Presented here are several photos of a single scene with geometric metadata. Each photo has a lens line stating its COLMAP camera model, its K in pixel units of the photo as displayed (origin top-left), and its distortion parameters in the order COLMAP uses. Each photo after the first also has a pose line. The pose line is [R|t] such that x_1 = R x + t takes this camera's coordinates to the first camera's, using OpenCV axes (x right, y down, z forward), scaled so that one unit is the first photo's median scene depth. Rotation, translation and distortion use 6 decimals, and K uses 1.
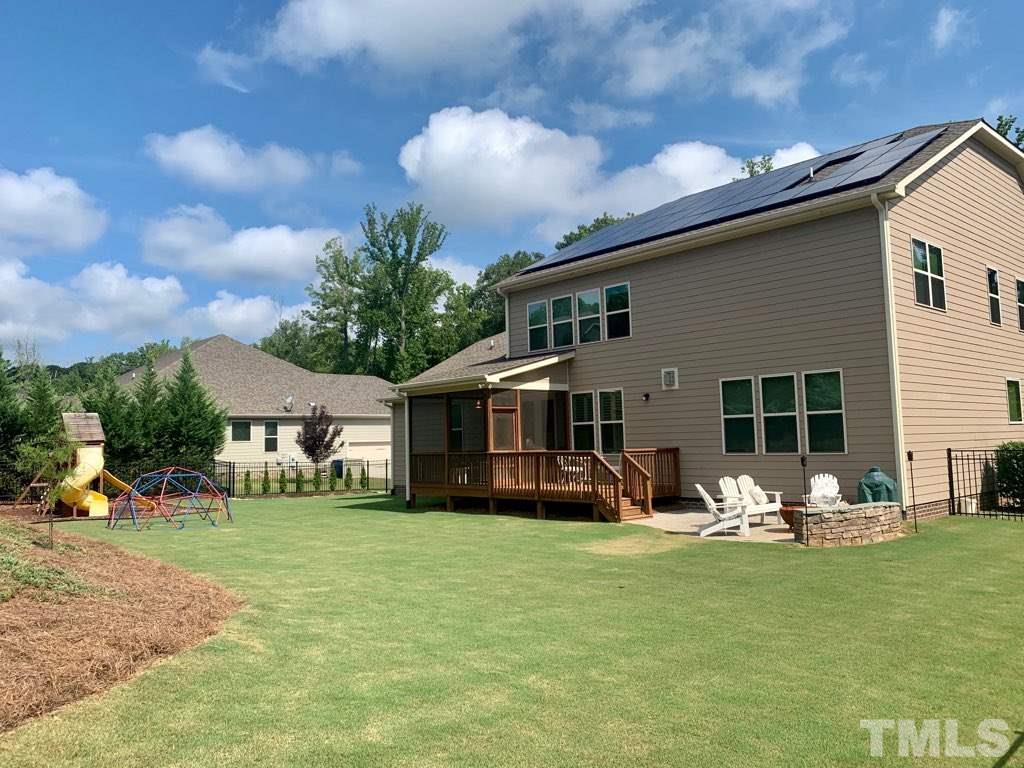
lens RADIAL K [[777.2, 0, 493.7], [0, 777.2, 361.1], [0, 0, 1]] dist [0.029785, -0.000077]
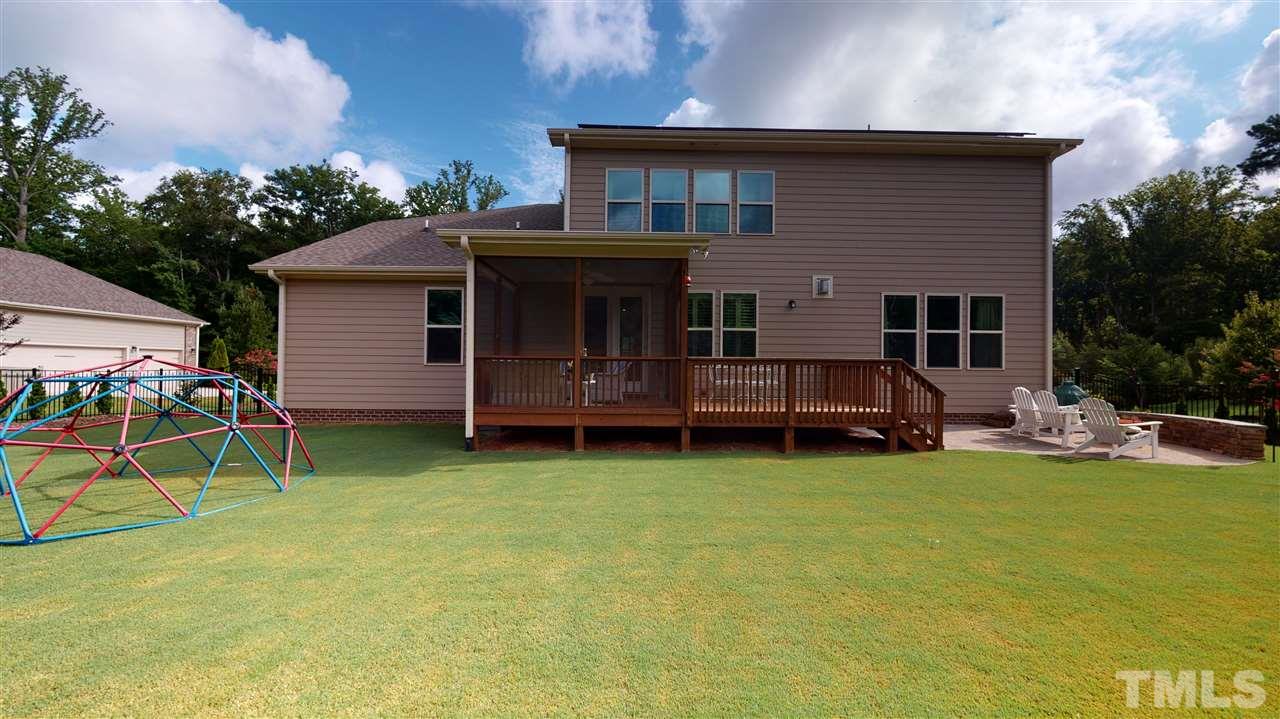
lens RADIAL K [[468.4, 0, 636.4], [0, 468.4, 362.8], [0, 0, 1]] dist [-0.001324, -0.000104]
pose [[0.648179, 0.030394, 0.760881, -0.345003], [-0.106097, 0.993062, 0.050712, 0.109076], [-0.754061, -0.113598, 0.646906, 0.801545]]
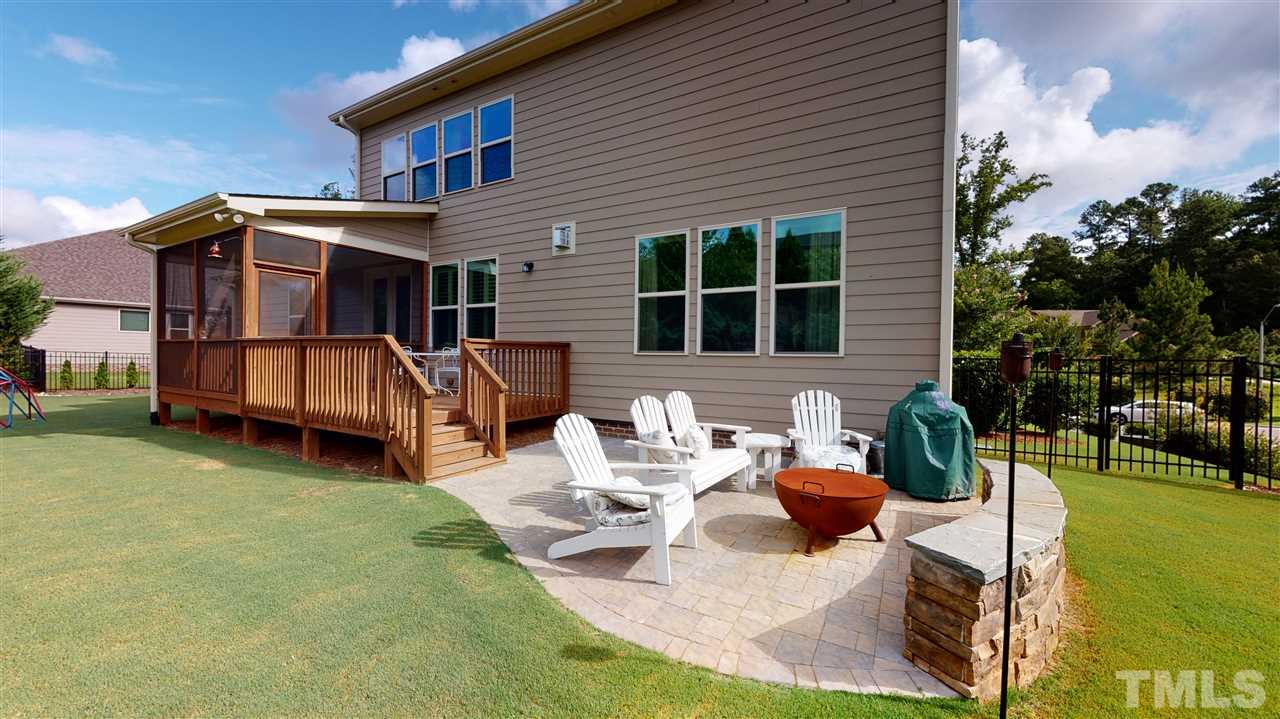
lens RADIAL K [[468.4, 0, 642.0], [0, 468.4, 360.1], [0, 0, 1]] dist [-0.001324, -0.000104]
pose [[0.945504, 0.033329, 0.323900, 0.165585], [-0.069969, 0.992306, 0.102140, 0.079977], [-0.318004, -0.119237, 0.940562, 0.597176]]
